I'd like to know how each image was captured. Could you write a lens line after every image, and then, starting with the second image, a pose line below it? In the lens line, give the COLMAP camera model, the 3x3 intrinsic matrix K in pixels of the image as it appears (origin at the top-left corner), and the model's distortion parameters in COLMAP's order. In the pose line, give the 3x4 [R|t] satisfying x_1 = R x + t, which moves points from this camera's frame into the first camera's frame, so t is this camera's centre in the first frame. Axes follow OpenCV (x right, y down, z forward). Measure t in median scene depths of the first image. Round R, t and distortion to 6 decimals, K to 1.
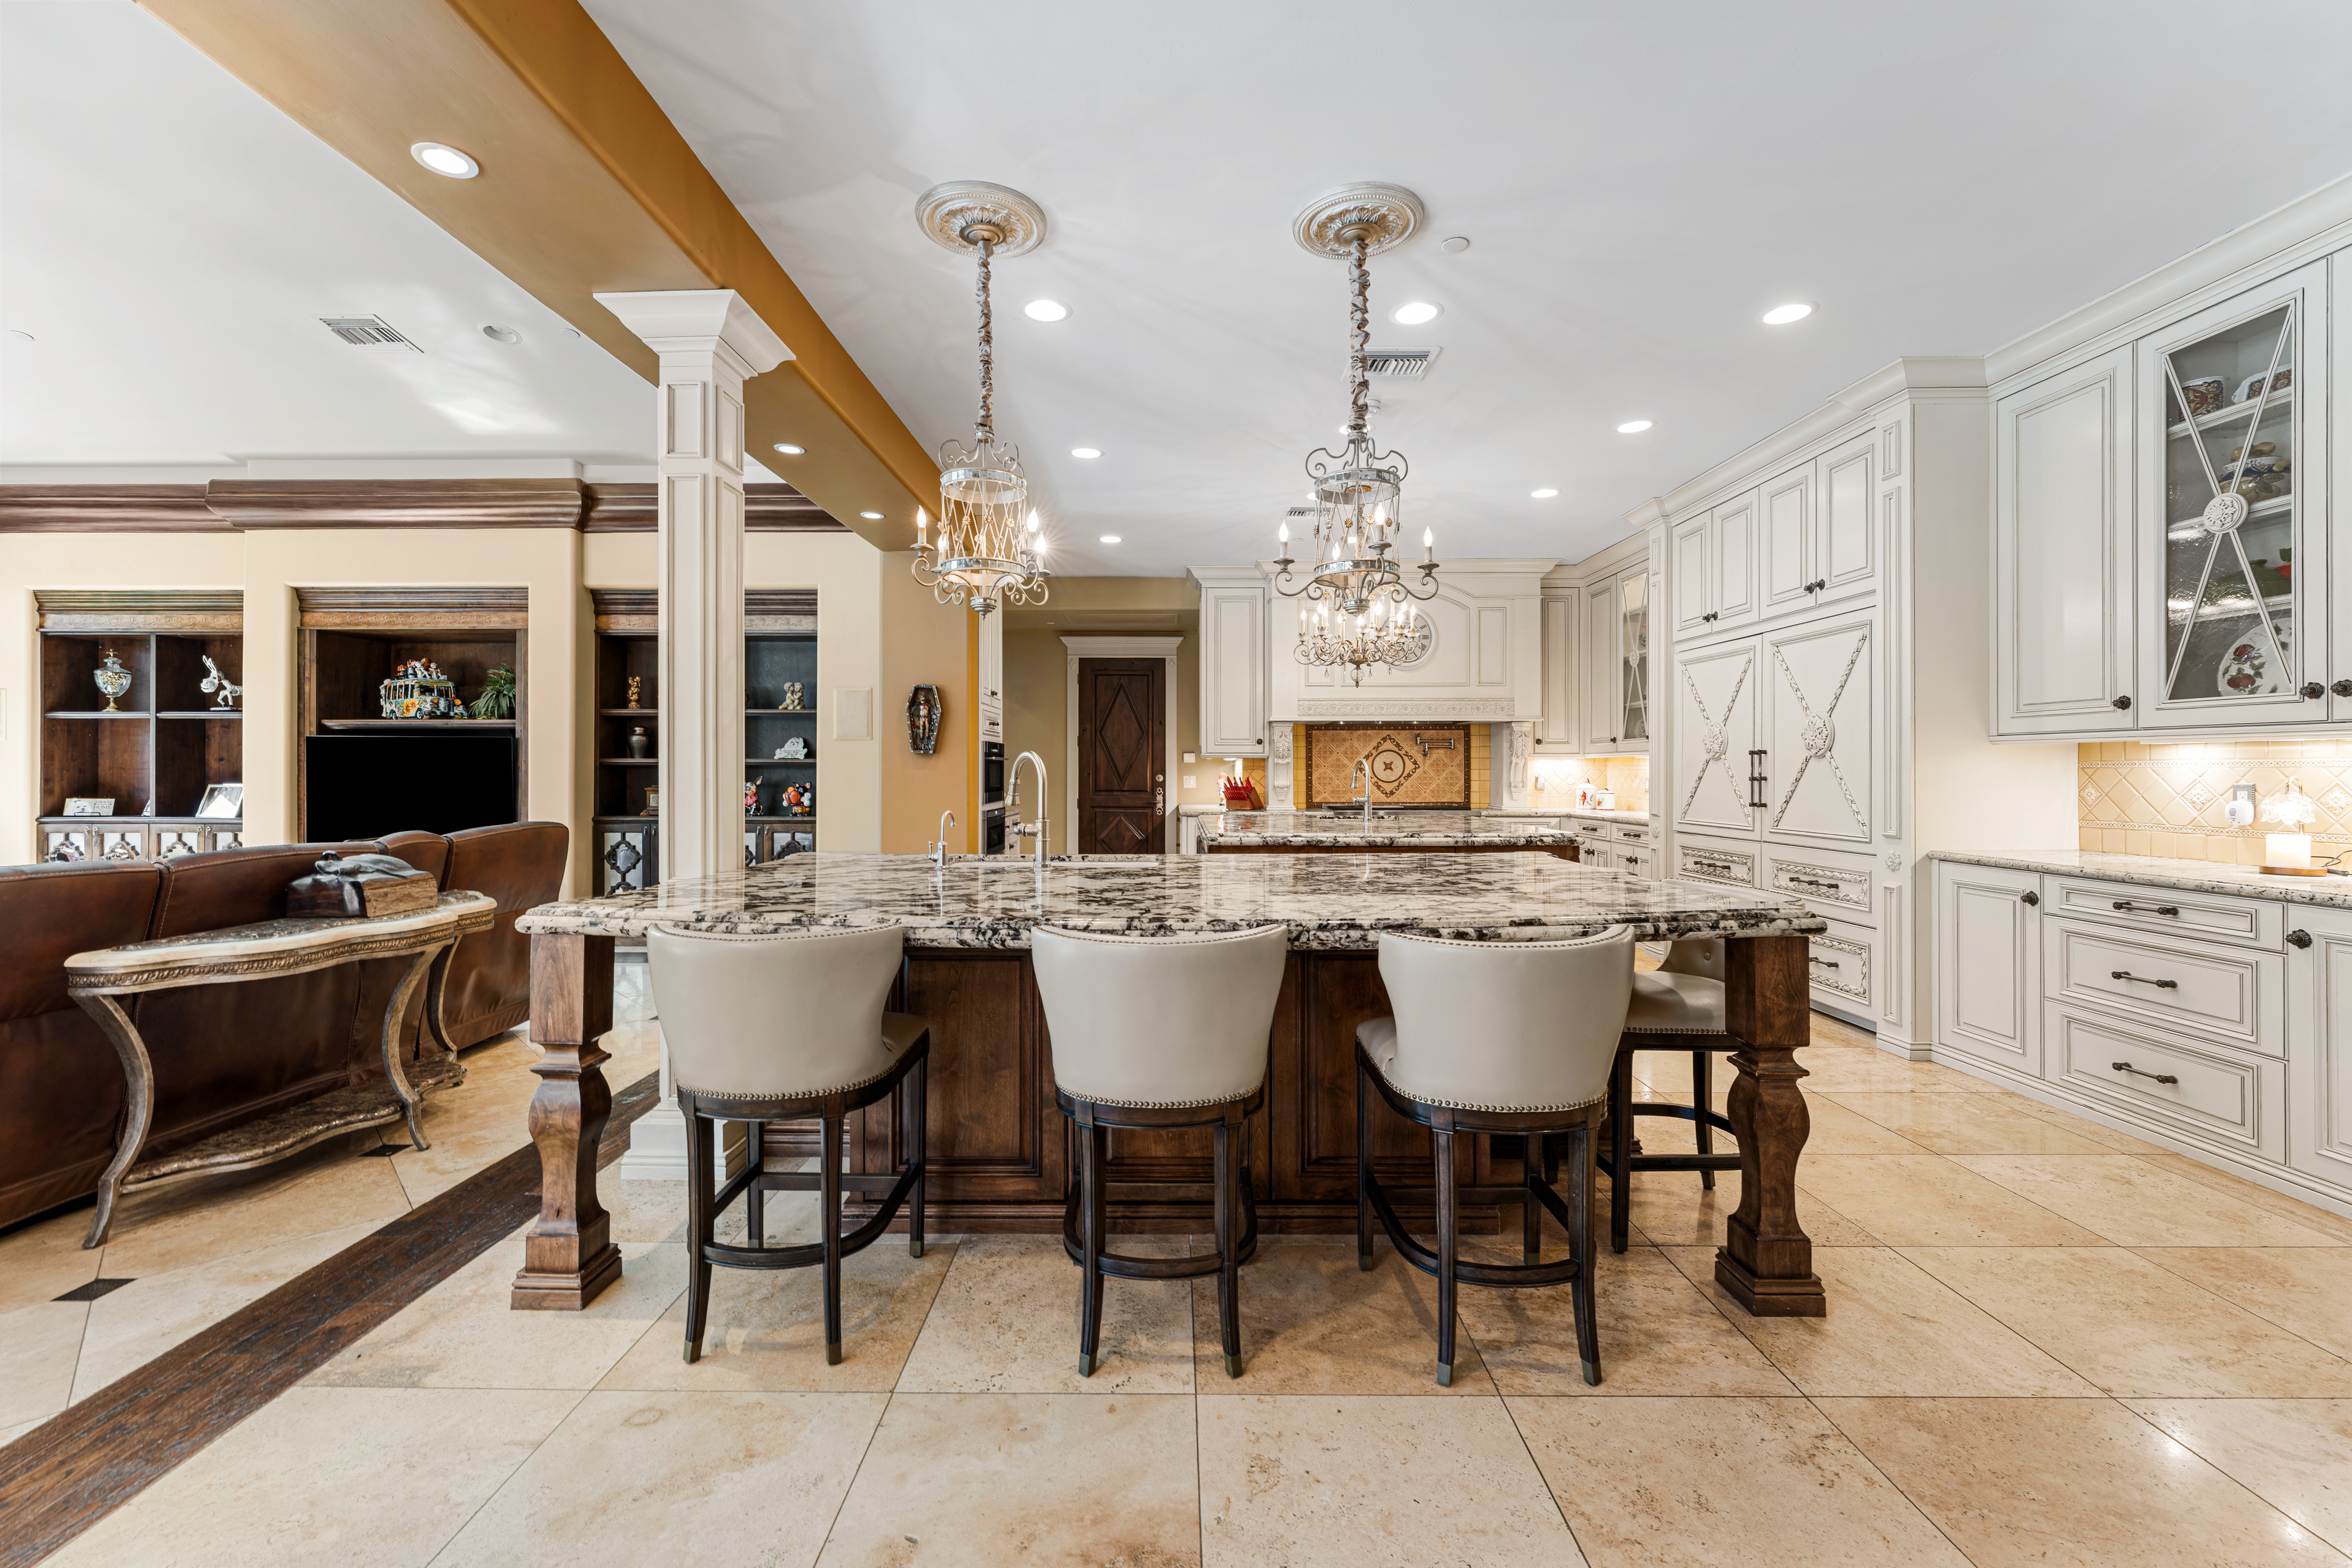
lens RADIAL K [[960.5, 0, 1165.0], [0, 960.5, 775.9], [0, 0, 1]] dist [-0.002152, -0.000205]
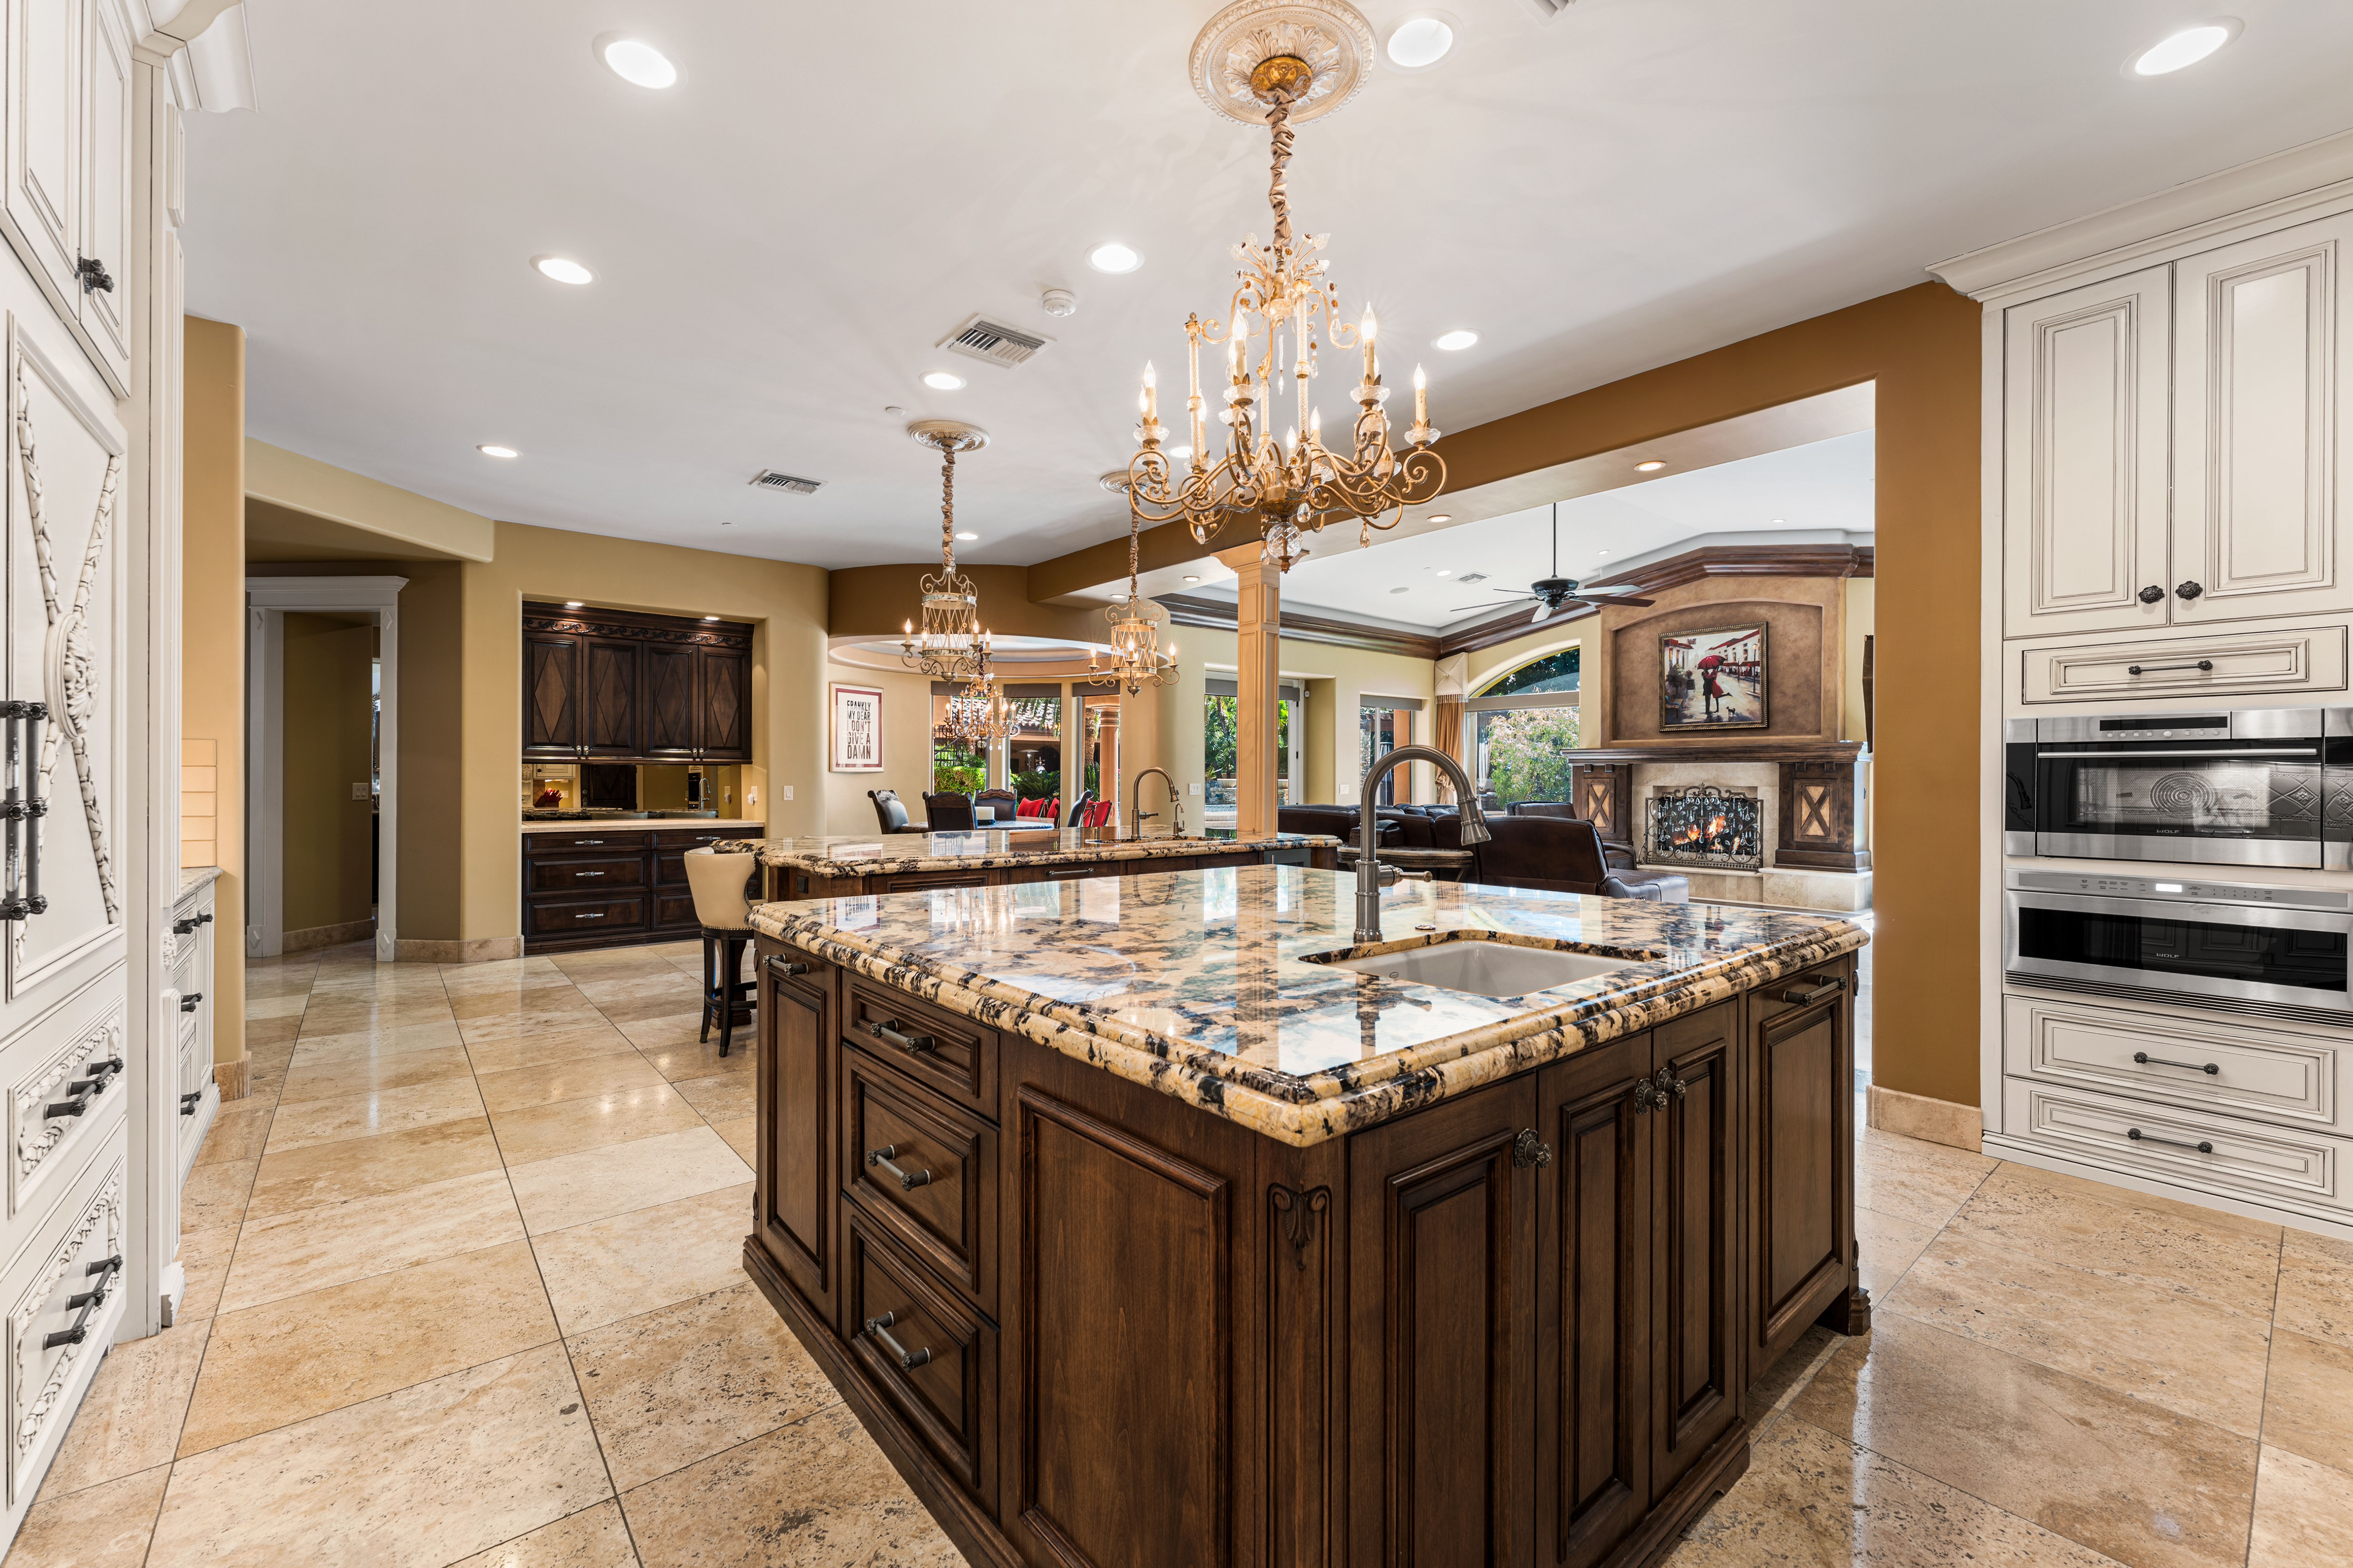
lens RADIAL K [[960.9, 0, 1165.5], [0, 960.9, 775.9], [0, 0, 1]] dist [-0.002152, -0.000205]
pose [[-0.764643, -0.004377, -0.644439, 0.349809], [-0.007212, 0.999972, 0.001766, -0.005464], [0.644414, 0.005999, -0.764653, 0.899717]]
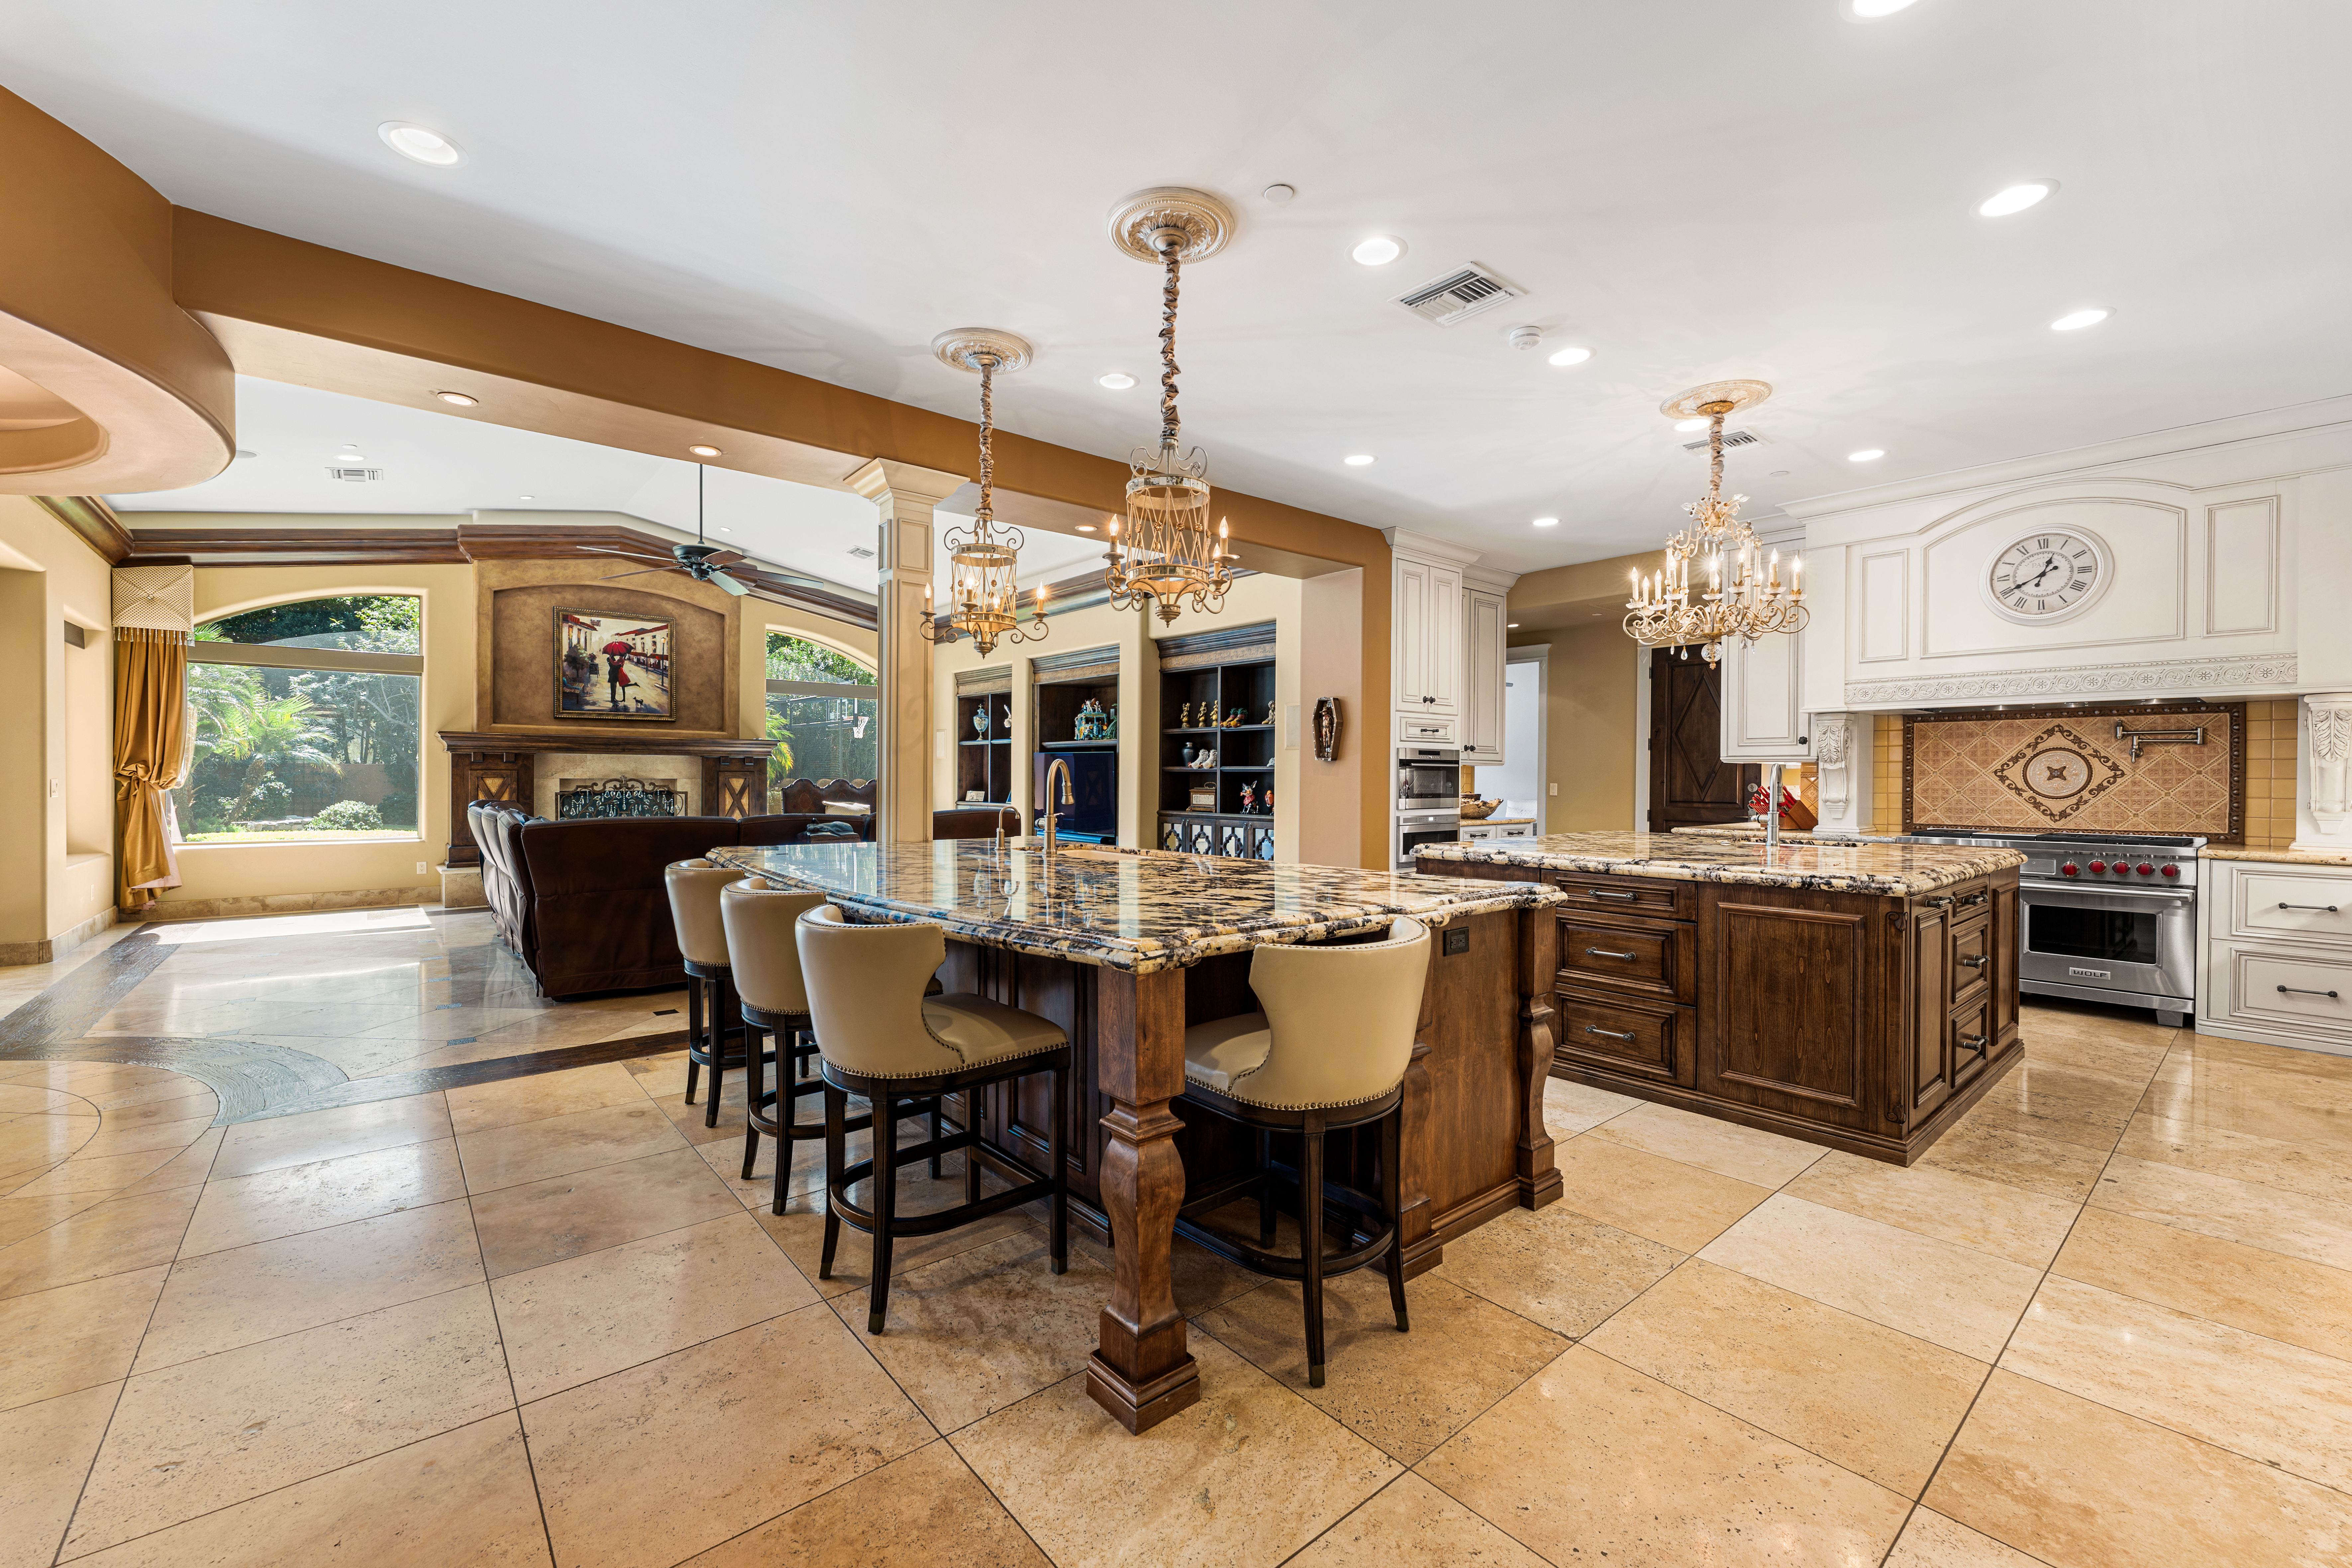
lens RADIAL K [[958.6, 0, 1176.0], [0, 958.6, 784.0], [0, 0, 1]] dist [-0.000711, 0.000438]
pose [[0.649645, 0.009449, -0.760179, 0.354669], [-0.009119, 0.999948, 0.004637, -0.000256], [0.760183, 0.003919, 0.649698, 0.129579]]
